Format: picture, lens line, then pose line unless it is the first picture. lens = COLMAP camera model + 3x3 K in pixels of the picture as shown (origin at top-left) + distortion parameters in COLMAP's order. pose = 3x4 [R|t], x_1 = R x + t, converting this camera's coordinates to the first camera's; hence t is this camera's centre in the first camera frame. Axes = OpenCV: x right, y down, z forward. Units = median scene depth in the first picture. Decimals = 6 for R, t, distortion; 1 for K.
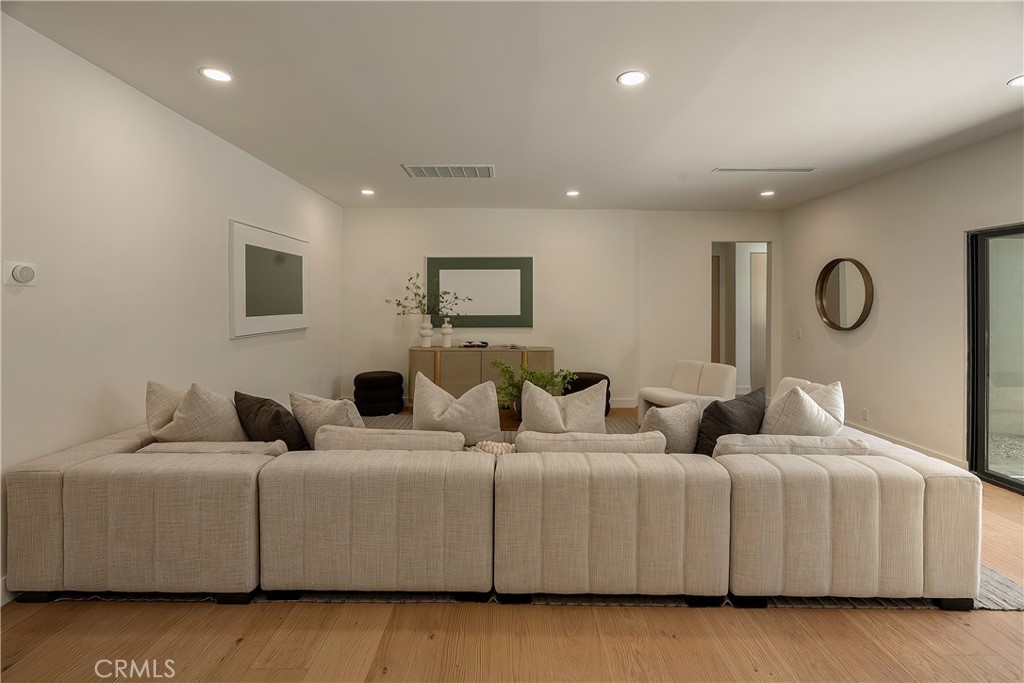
lens RADIAL K [[466.5, 0, 512.6], [0, 466.5, 304.8], [0, 0, 1]] dist [-0.000747, 0.000079]
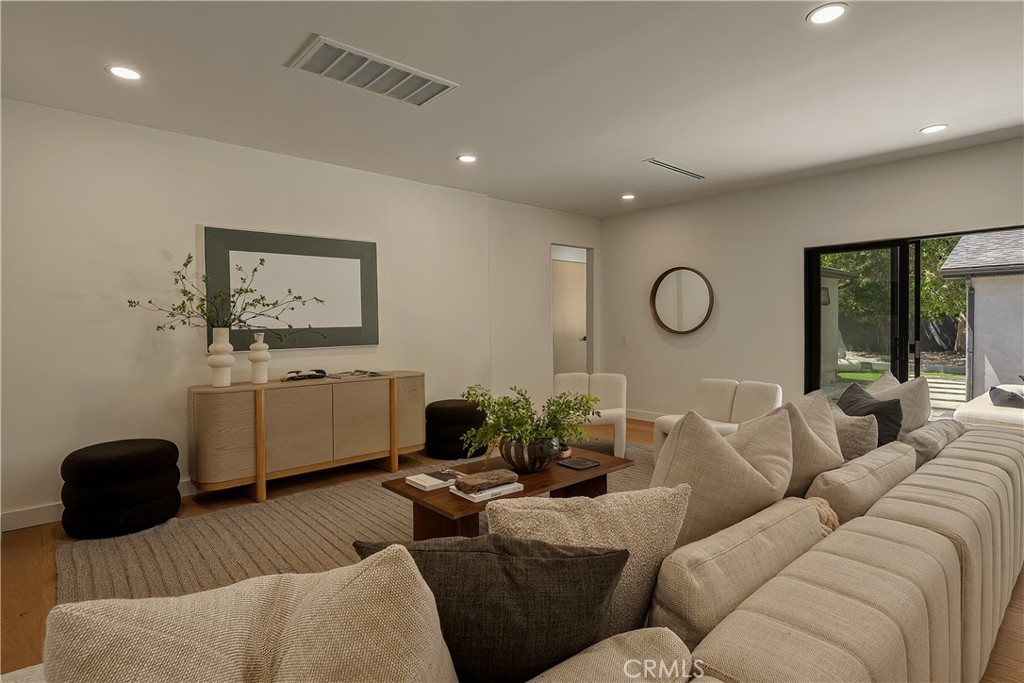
lens RADIAL K [[520.2, 0, 511.5], [0, 520.2, 328.7], [0, 0, 1]] dist [-0.002690, 0.000277]
pose [[0.749617, -0.020472, 0.661555, -0.335944], [0.013176, 0.999785, 0.016009, 0.016595], [-0.661741, -0.003284, 0.749725, 0.302491]]
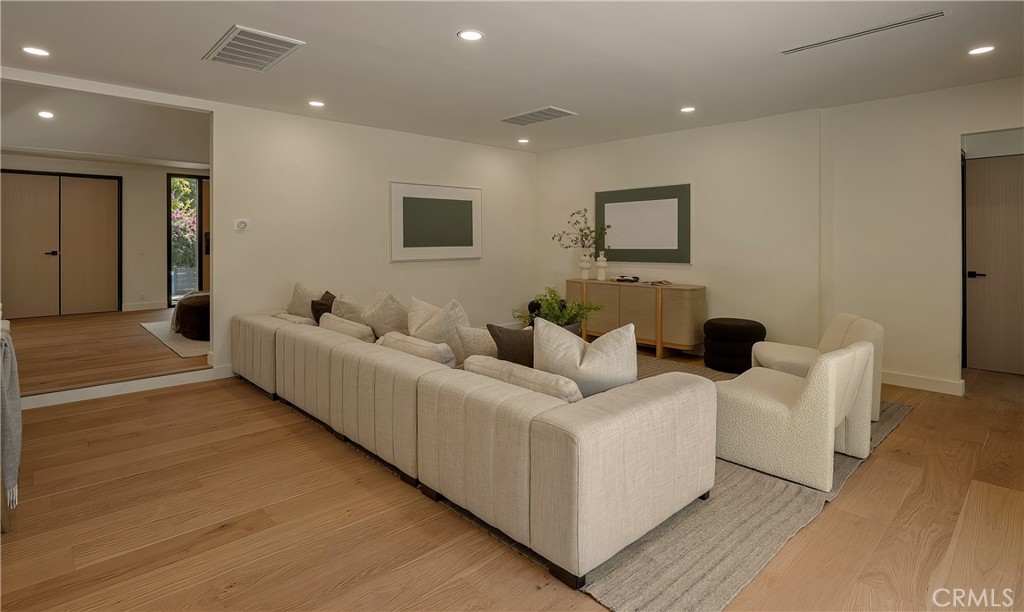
lens RADIAL K [[523.8, 0, 530.9], [0, 523.8, 242.0], [0, 0, 1]] dist [0.001057, 0.000096]
pose [[0.701119, -0.003895, -0.713033, 0.563361], [0.005391, 0.999985, -0.000161, 0.007611], [0.713023, -0.003730, 0.701130, 0.095768]]
